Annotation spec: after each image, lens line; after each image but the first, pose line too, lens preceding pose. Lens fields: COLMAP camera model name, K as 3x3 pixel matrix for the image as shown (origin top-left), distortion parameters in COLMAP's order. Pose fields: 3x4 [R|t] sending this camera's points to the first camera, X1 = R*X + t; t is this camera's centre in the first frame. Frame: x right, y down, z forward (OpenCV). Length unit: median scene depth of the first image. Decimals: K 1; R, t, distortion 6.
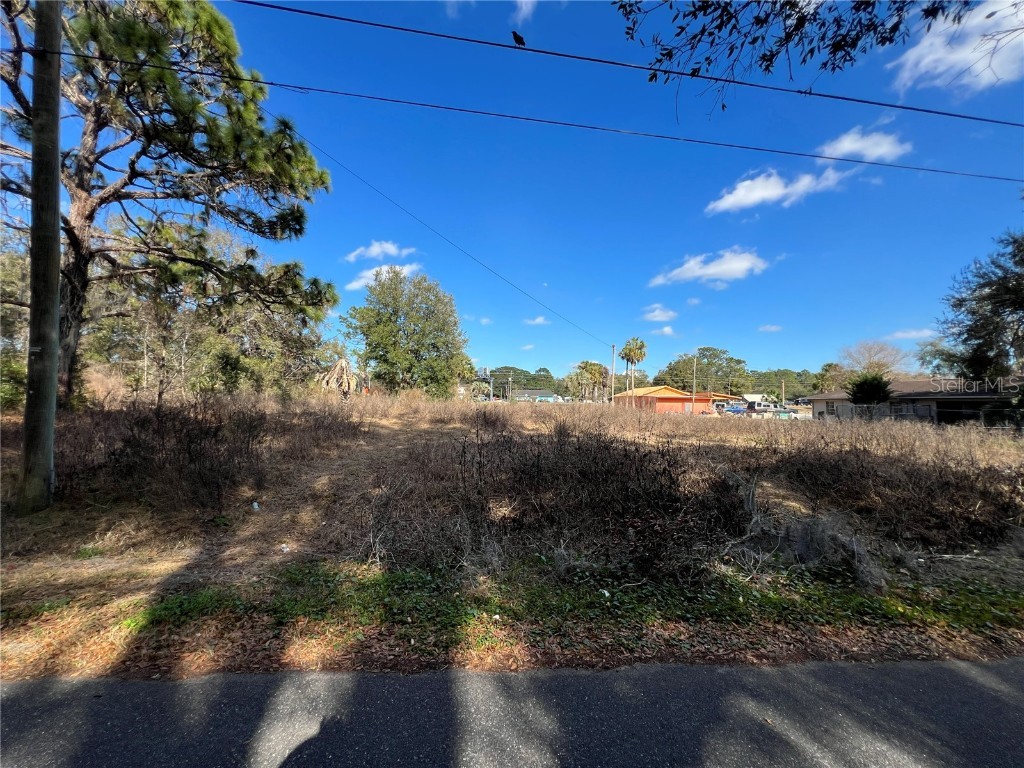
lens RADIAL K [[413.1, 0, 510.3], [0, 413.1, 382.0], [0, 0, 1]] dist [-0.006004, 0.001595]
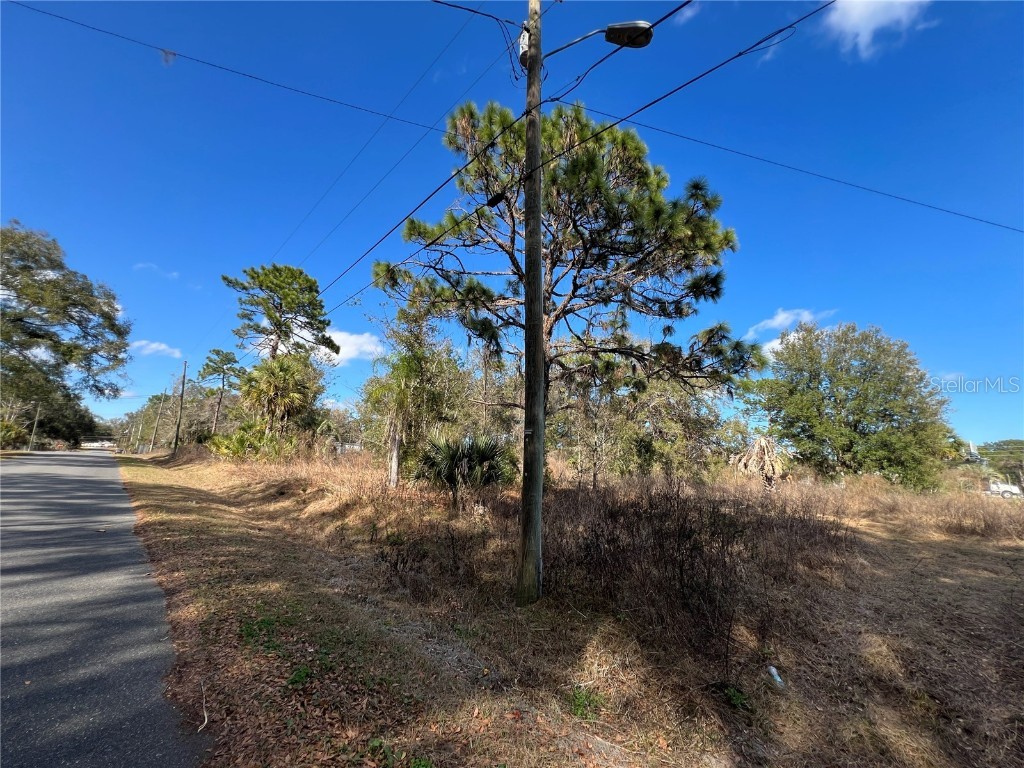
lens RADIAL K [[413.1, 0, 508.9], [0, 413.1, 381.9], [0, 0, 1]] dist [-0.006004, 0.001595]
pose [[0.636408, -0.149568, -0.756712, -0.121991], [-0.002287, 0.980650, -0.195755, 0.000158], [0.771349, 0.126311, 0.623752, 0.095415]]
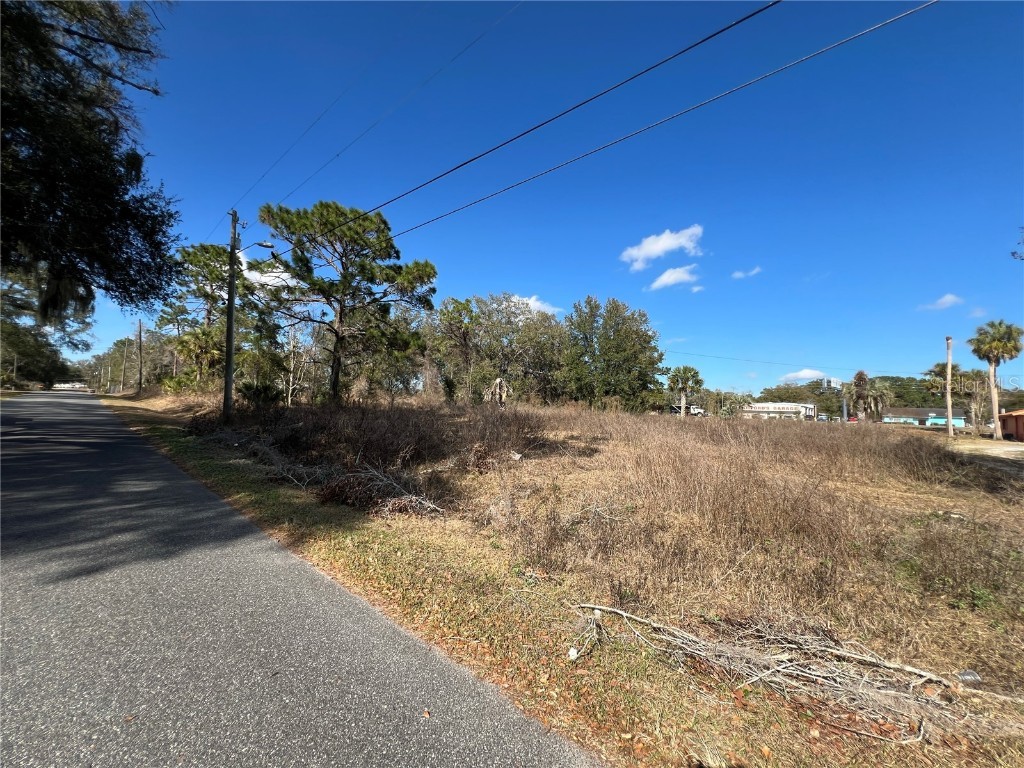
lens RADIAL K [[413.1, 0, 508.9], [0, 413.1, 384.2], [0, 0, 1]] dist [-0.006004, 0.001595]
pose [[0.669088, -0.035649, -0.742328, 1.041406], [0.006615, 0.999095, -0.042018, 0.039315], [0.743154, 0.023203, 0.668718, 0.133074]]
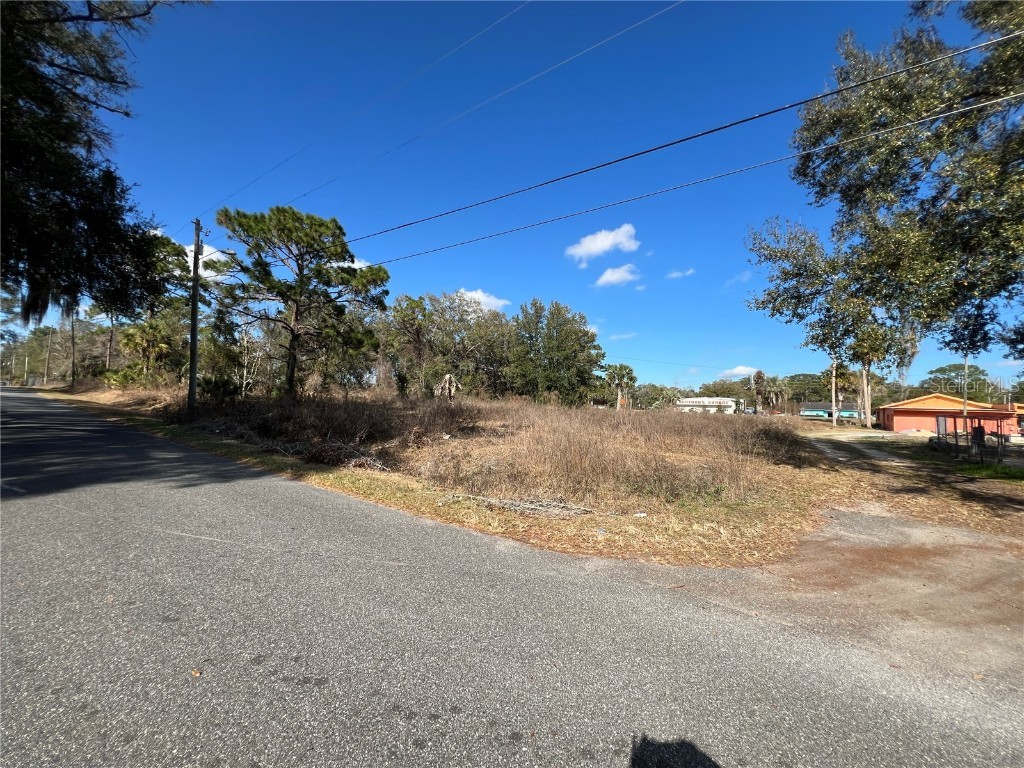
lens RADIAL K [[413.1, 0, 509.3], [0, 413.1, 383.7], [0, 0, 1]] dist [-0.006004, 0.001595]
pose [[0.743883, -0.022622, -0.667927, 1.222475], [0.004424, 0.999572, -0.028928, 0.039359], [0.668296, 0.018564, 0.743664, 0.030087]]
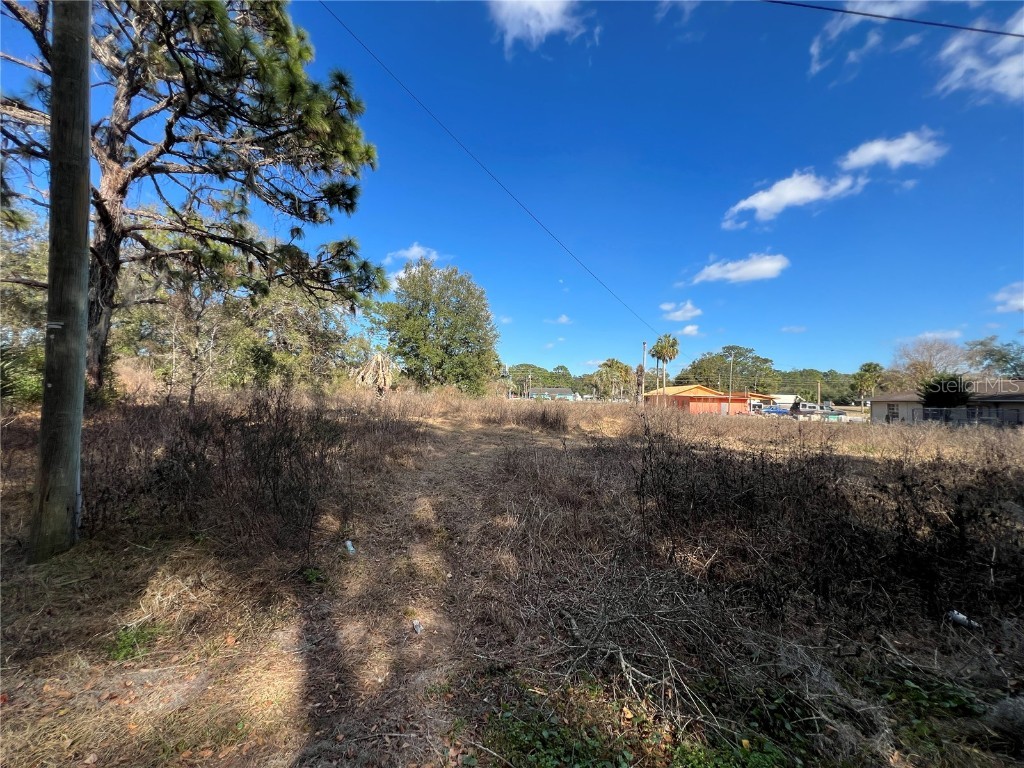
lens RADIAL K [[413.1, 0, 509.9], [0, 413.1, 382.0], [0, 0, 1]] dist [-0.006004, 0.001595]
pose [[0.999353, 0.009503, -0.034696, -0.110610], [-0.009287, 0.999936, 0.006386, 0.002101], [0.034754, -0.006059, 0.999378, 0.101297]]
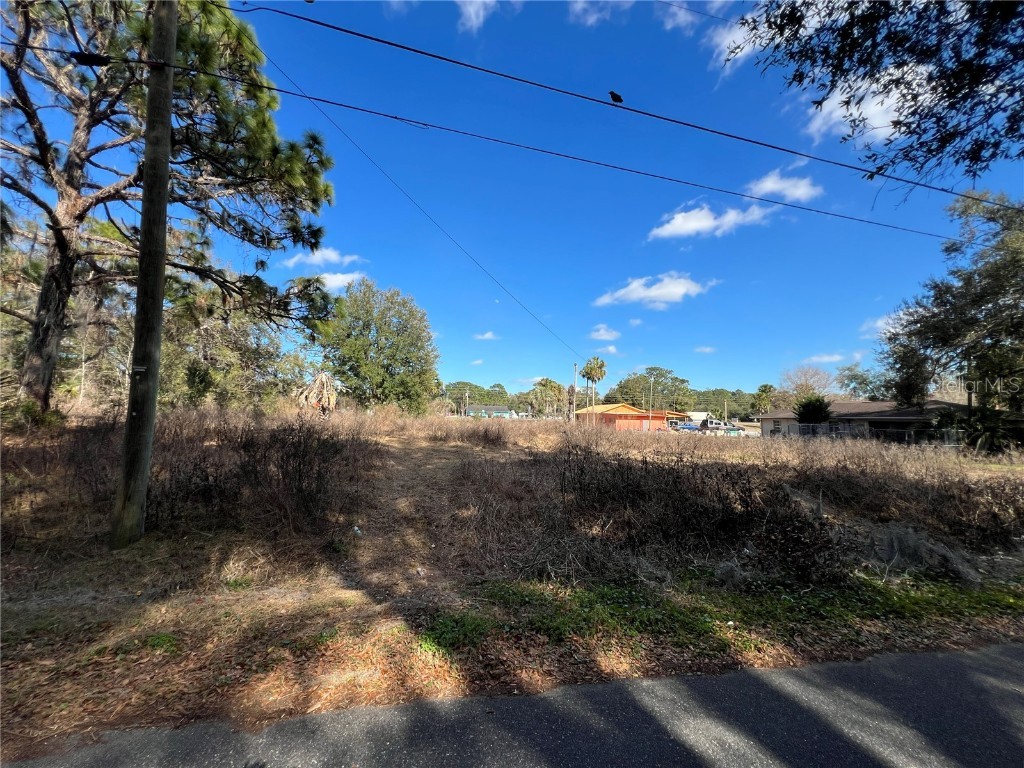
lens RADIAL K [[413.1, 0, 510.2], [0, 413.1, 382.0], [0, 0, 1]] dist [-0.006004, 0.001595]
pose [[0.992646, 0.018096, 0.119695, -0.132881], [-0.013675, 0.999197, -0.037654, -0.007814], [-0.120280, 0.035740, 0.992096, -0.013520]]
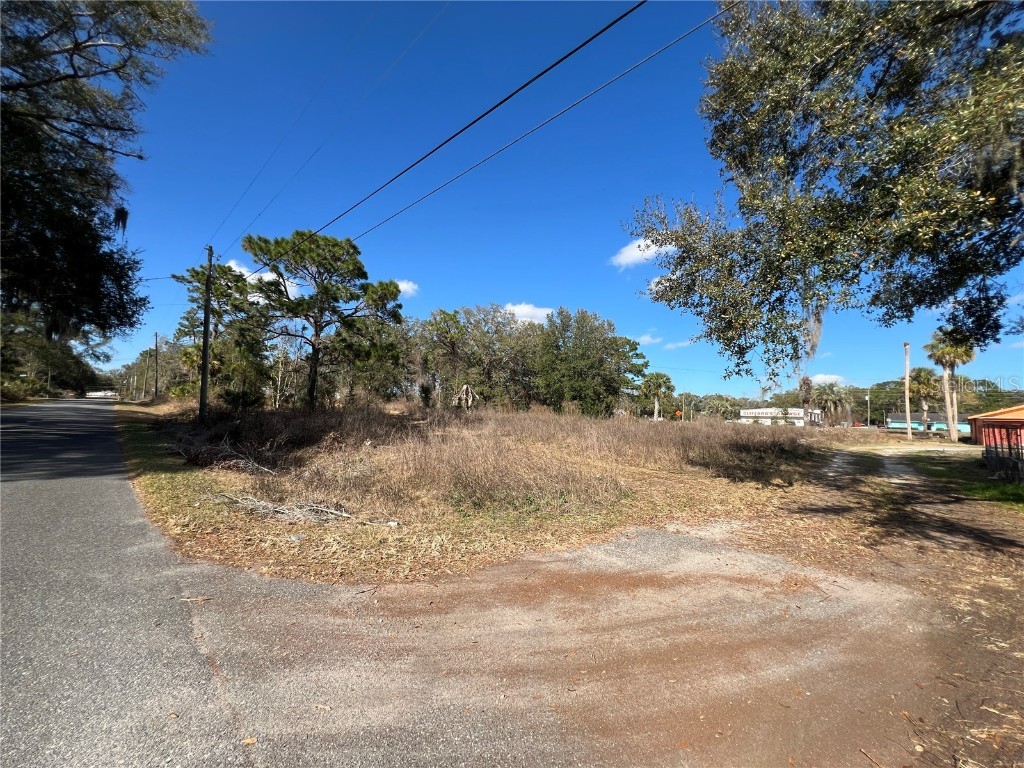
lens RADIAL K [[413.1, 0, 509.5], [0, 413.1, 383.9], [0, 0, 1]] dist [-0.006004, 0.001595]
pose [[0.637633, -0.051177, -0.768638, 1.378784], [0.008920, 0.998214, -0.059063, 0.053108], [0.770289, 0.030804, 0.636951, 0.233084]]
